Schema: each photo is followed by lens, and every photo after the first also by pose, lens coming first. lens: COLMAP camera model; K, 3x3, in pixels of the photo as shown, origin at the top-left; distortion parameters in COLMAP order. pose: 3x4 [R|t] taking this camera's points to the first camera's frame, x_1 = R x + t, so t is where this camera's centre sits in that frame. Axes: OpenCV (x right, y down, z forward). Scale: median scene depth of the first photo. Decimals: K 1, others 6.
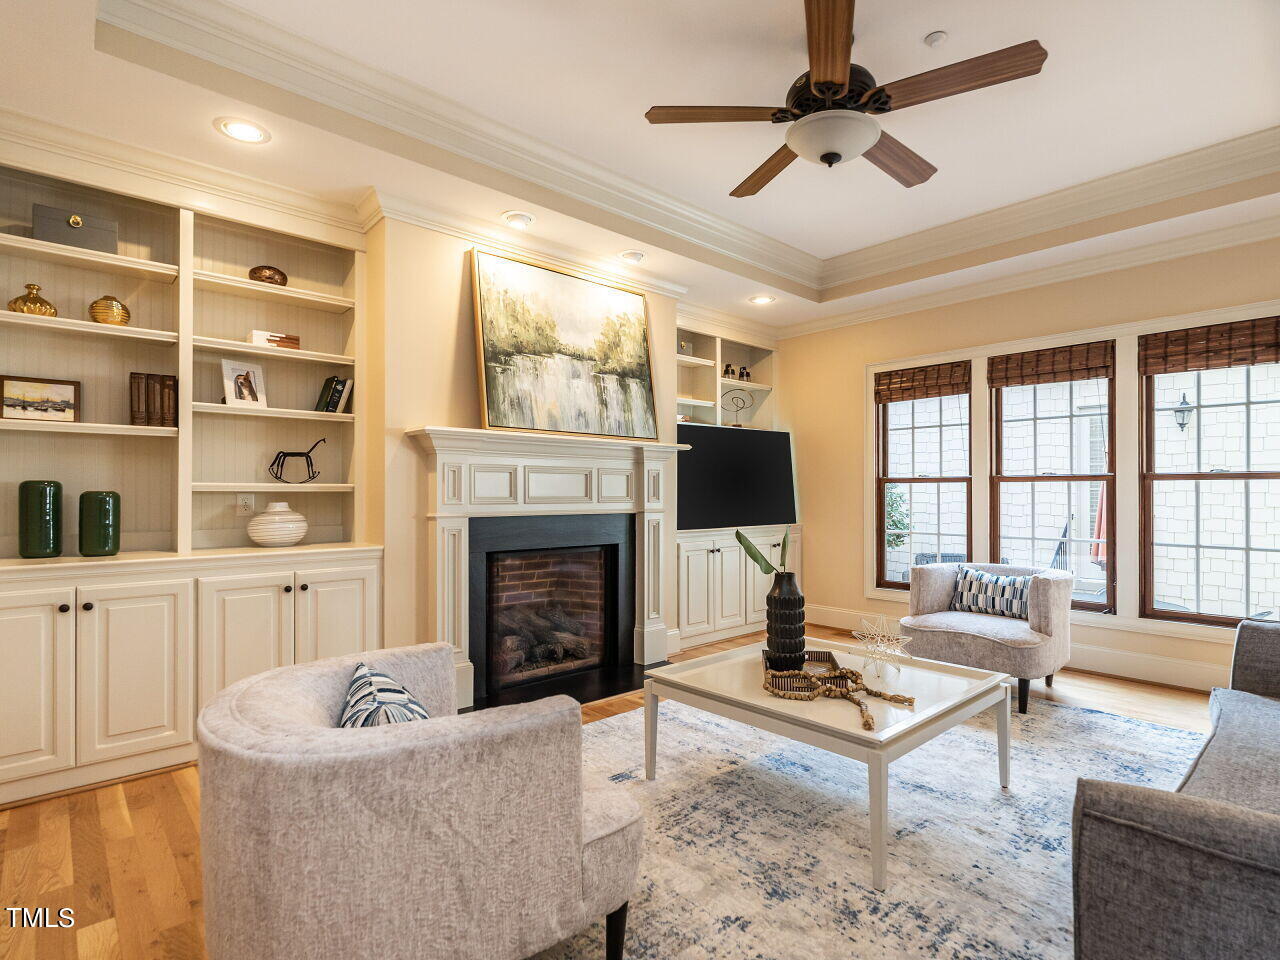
lens RADIAL K [[653.7, 0, 643.3], [0, 653.7, 486.4], [0, 0, 1]] dist [0.002591, 0.000128]
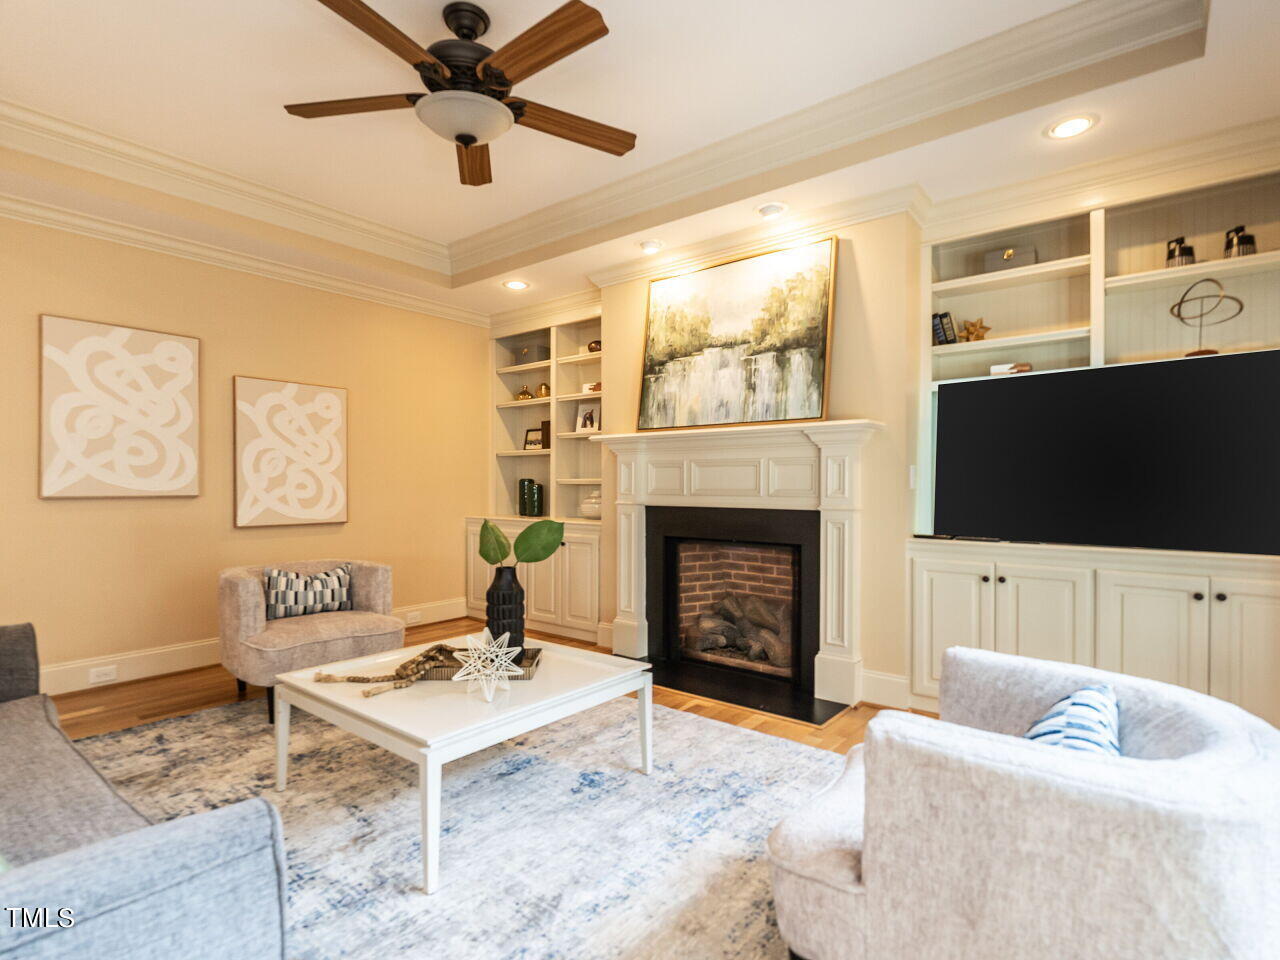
lens RADIAL K [[653.7, 0, 643.2], [0, 653.7, 484.5], [0, 0, 1]] dist [0.002591, 0.000128]
pose [[0.157634, 0.002203, -0.987495, 0.848202], [0.010103, 0.999942, 0.003844, 0.003458], [0.987446, -0.010583, 0.157602, 0.729555]]
